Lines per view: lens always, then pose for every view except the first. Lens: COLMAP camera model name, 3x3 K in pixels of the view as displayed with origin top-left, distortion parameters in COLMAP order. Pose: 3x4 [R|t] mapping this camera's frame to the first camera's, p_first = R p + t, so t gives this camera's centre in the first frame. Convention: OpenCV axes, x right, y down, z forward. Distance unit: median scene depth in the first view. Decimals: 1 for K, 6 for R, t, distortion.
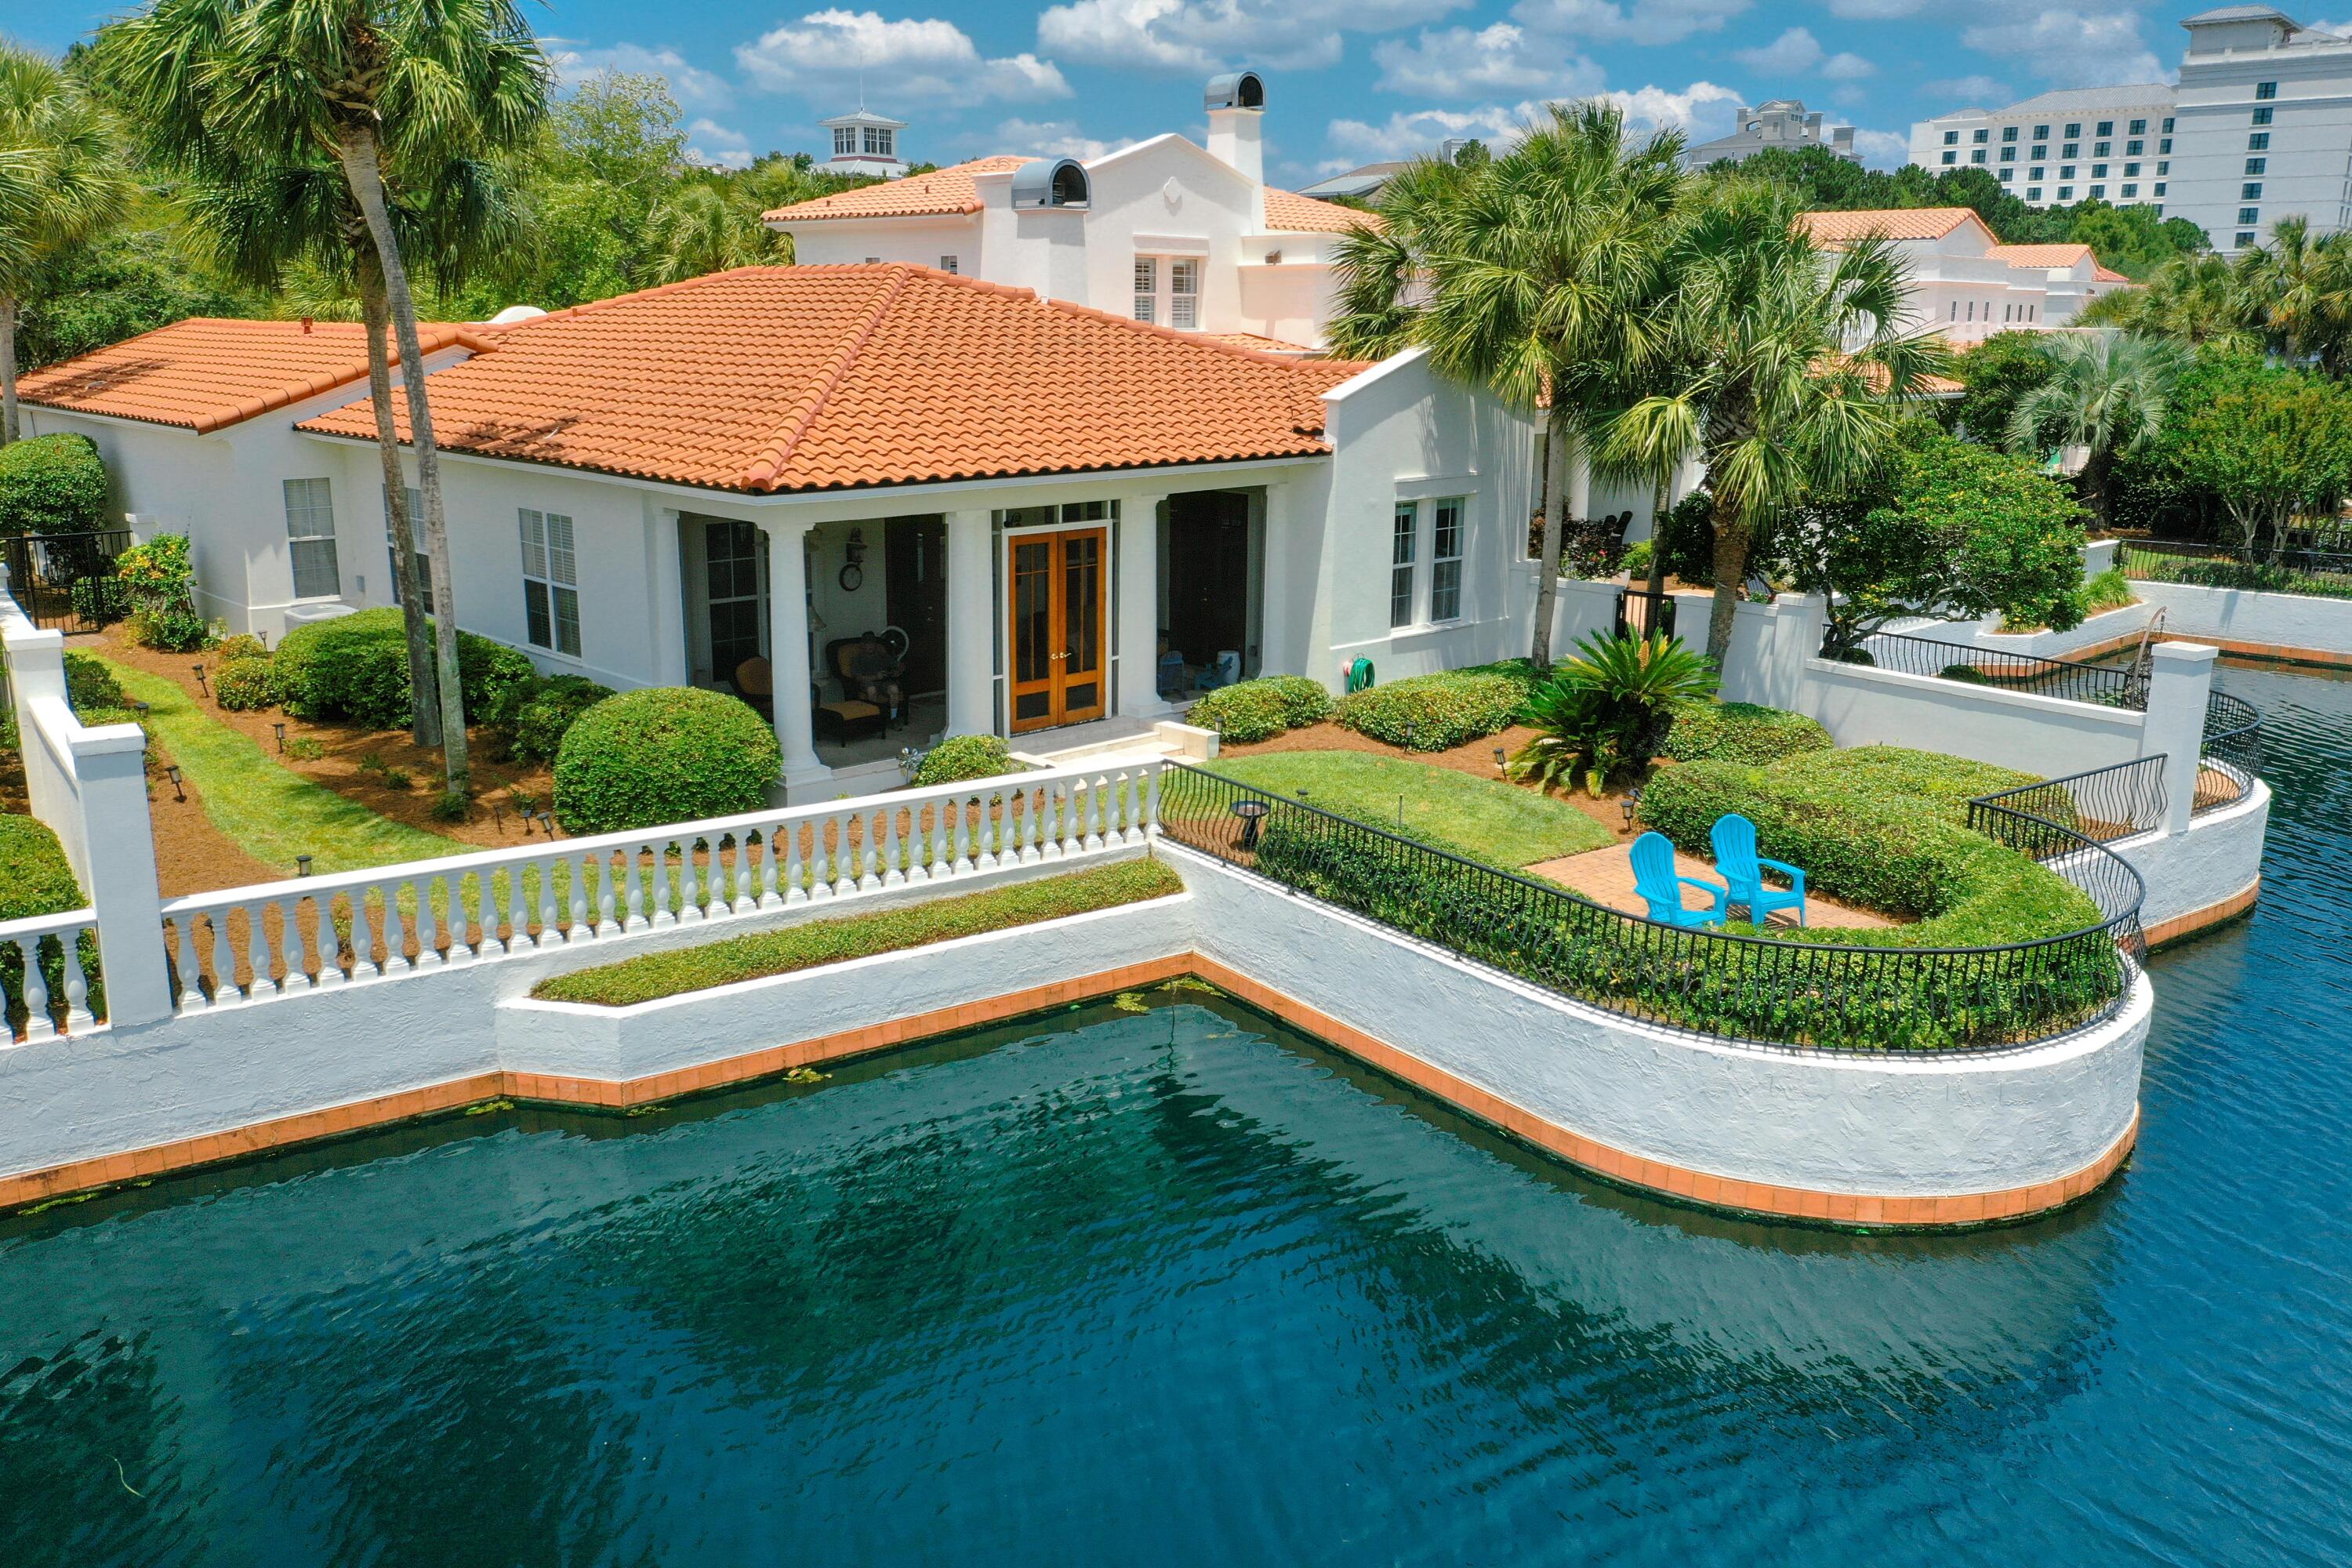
lens RADIAL K [[1851.8, 0, 1165.1], [0, 1851.8, 777.5], [0, 0, 1]] dist [-0.005338, -0.000248]
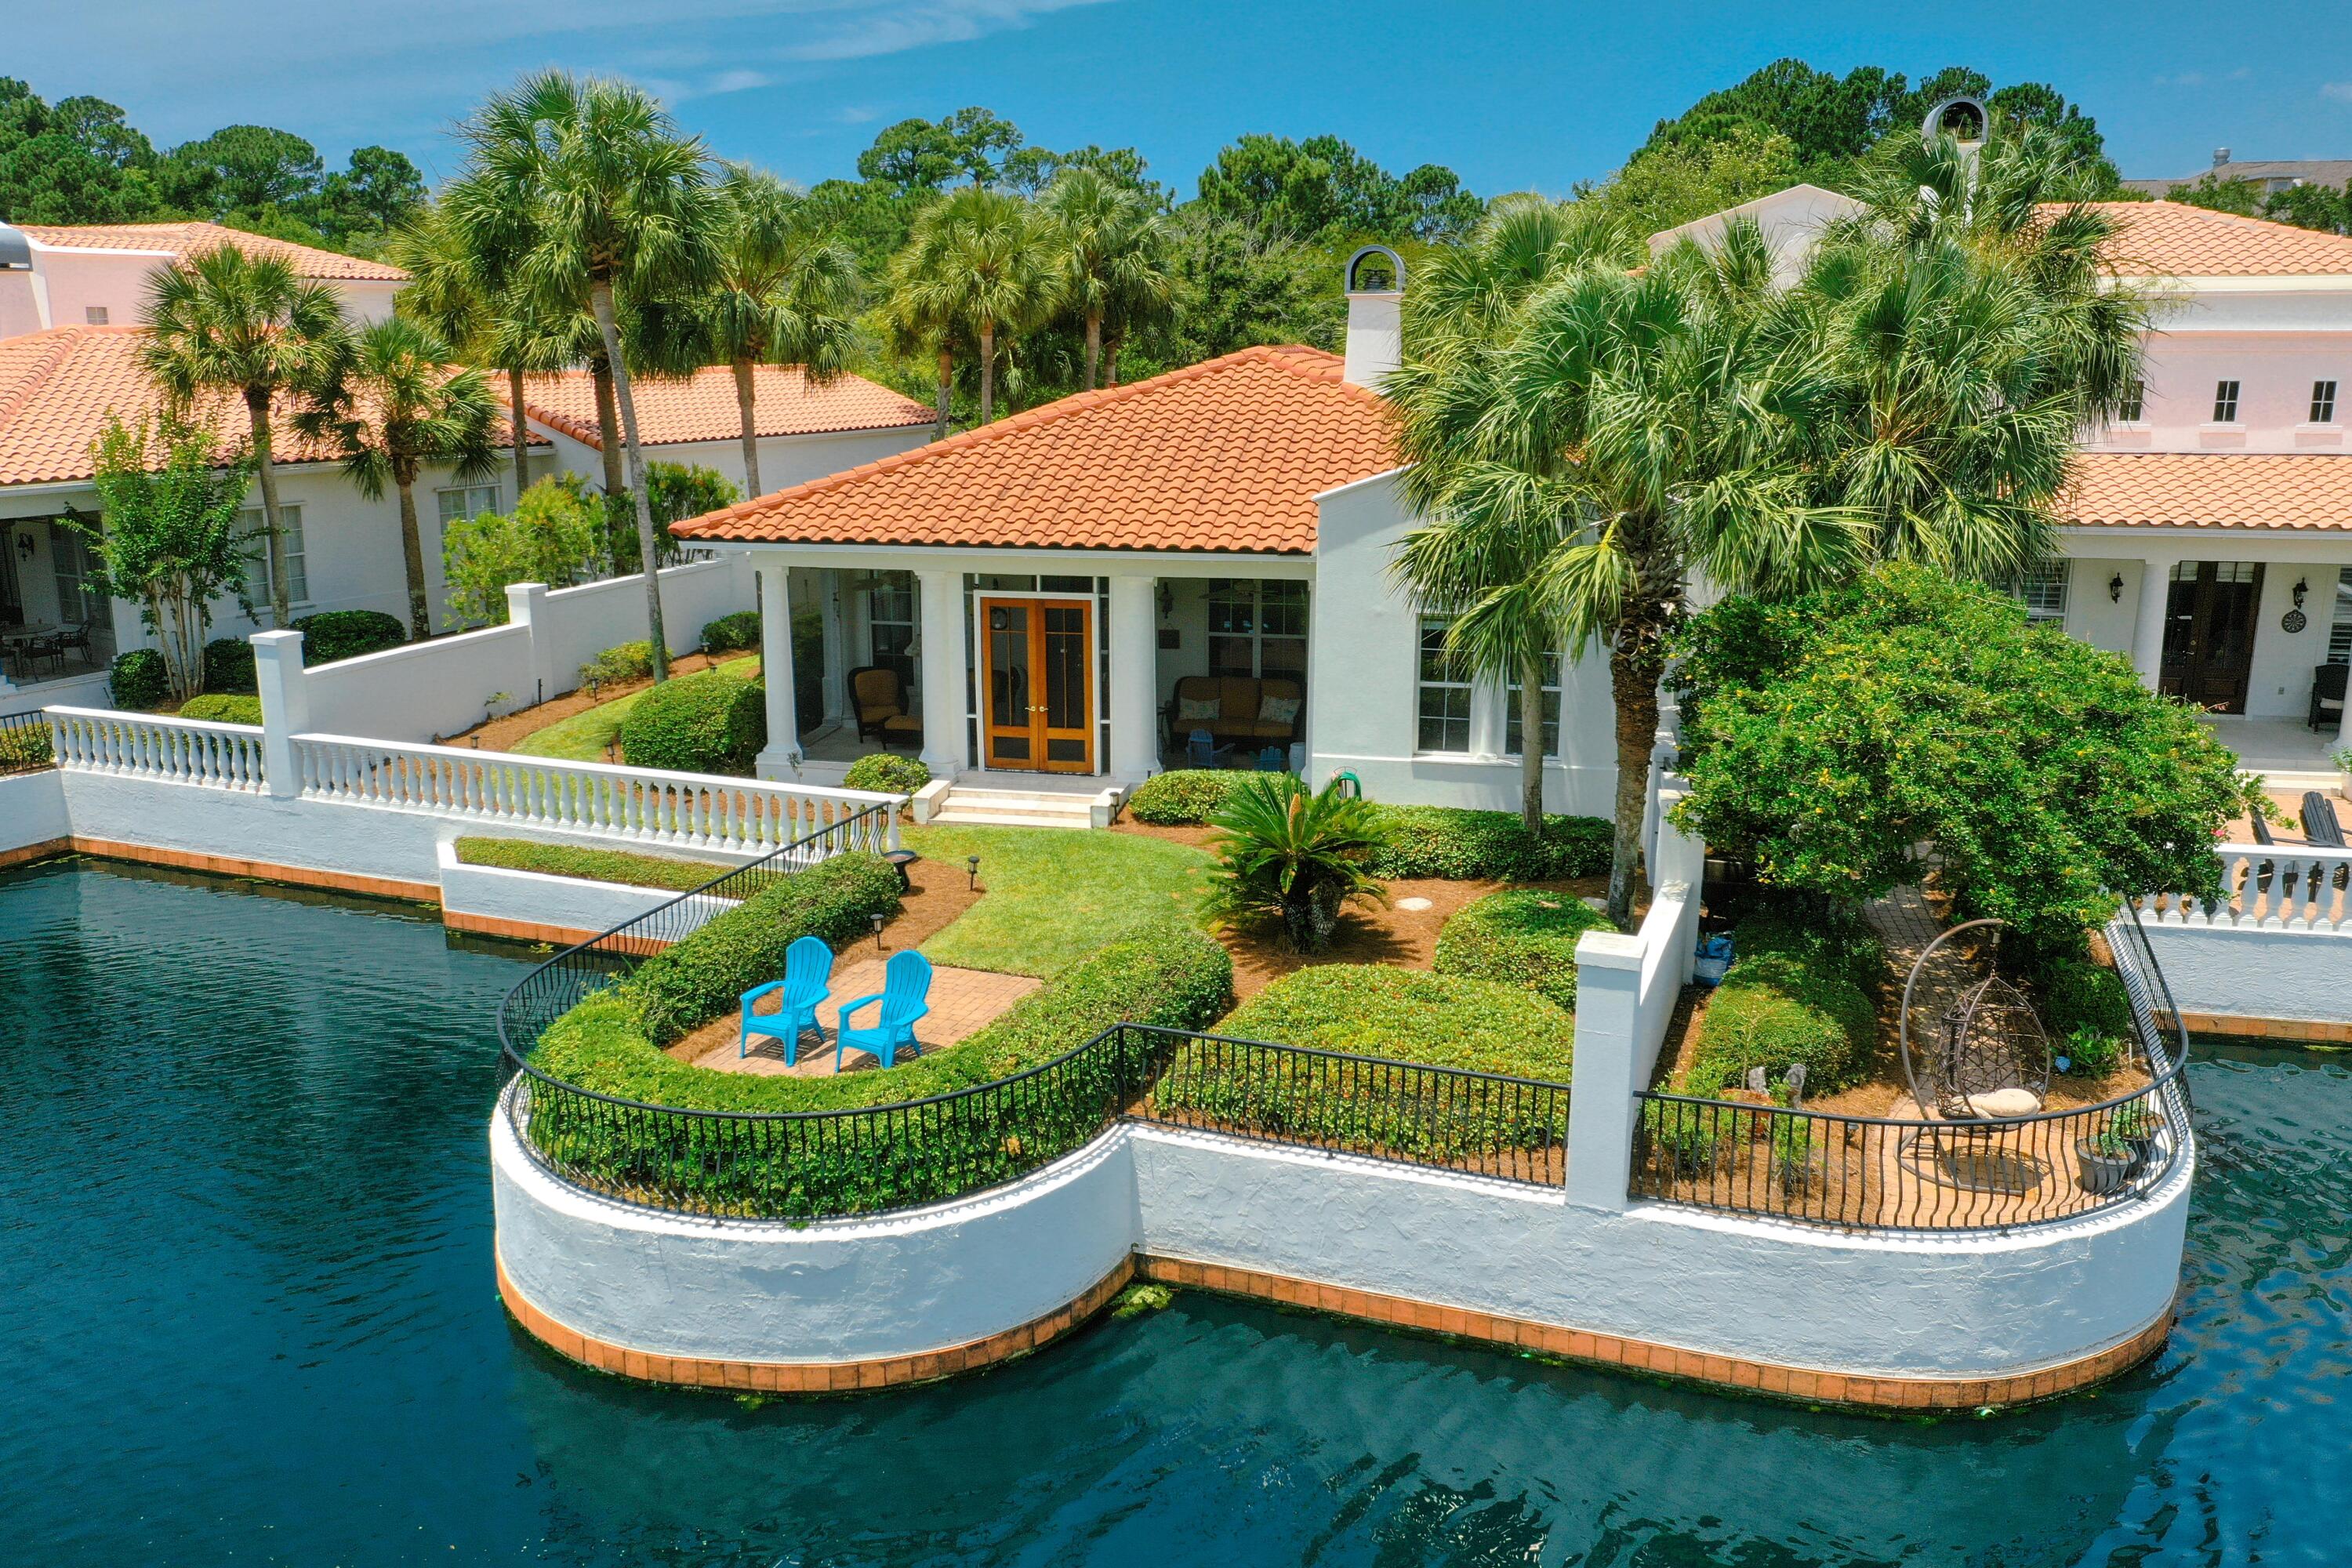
lens RADIAL K [[1851.8, 0, 1161.5], [0, 1851.8, 776.0], [0, 0, 1]] dist [-0.005338, -0.000248]
pose [[0.554179, 0.187482, -0.811009, 0.904702], [-0.194492, 0.976501, 0.092839, -0.145292], [0.809357, 0.106285, 0.577620, 0.419266]]
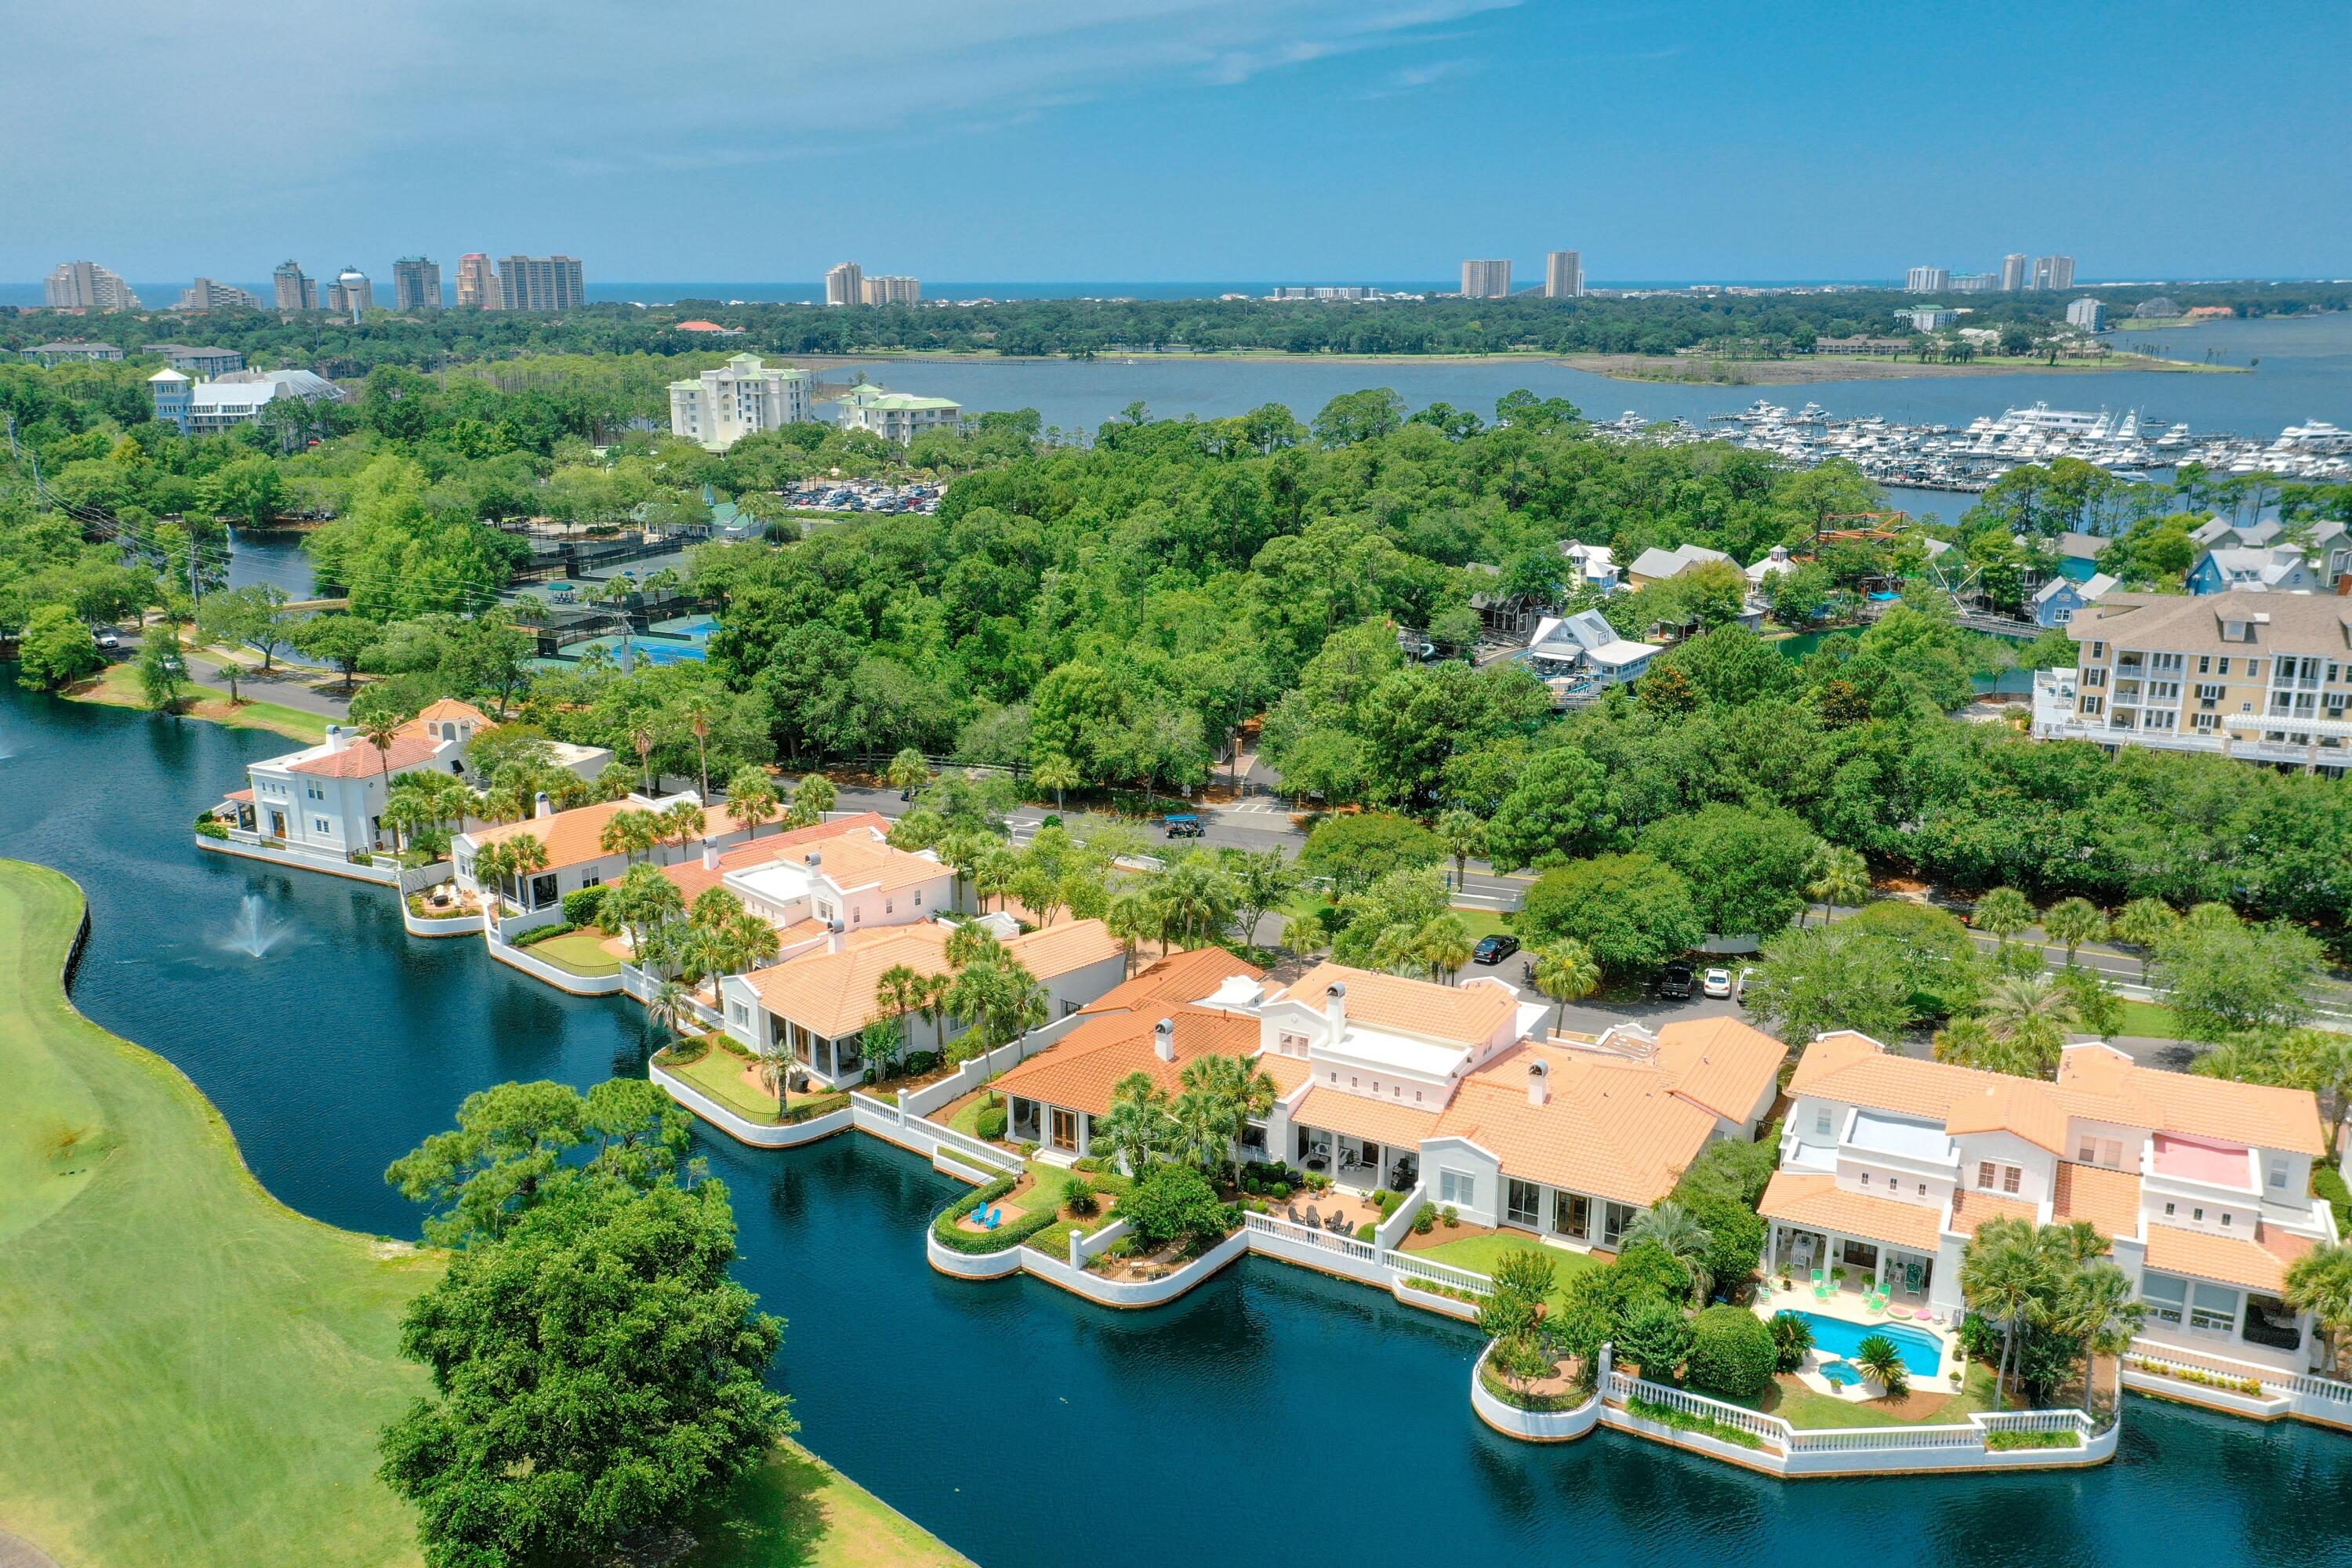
lens RADIAL K [[1851.8, 0, 1155.8], [0, 1851.8, 767.6], [0, 0, 1]] dist [-0.005338, -0.000248]
pose [[0.271005, 0.231983, -0.934206, 4.274032], [-0.224723, 0.958954, 0.172938, -1.863736], [0.935979, 0.163071, 0.312013, -0.427221]]
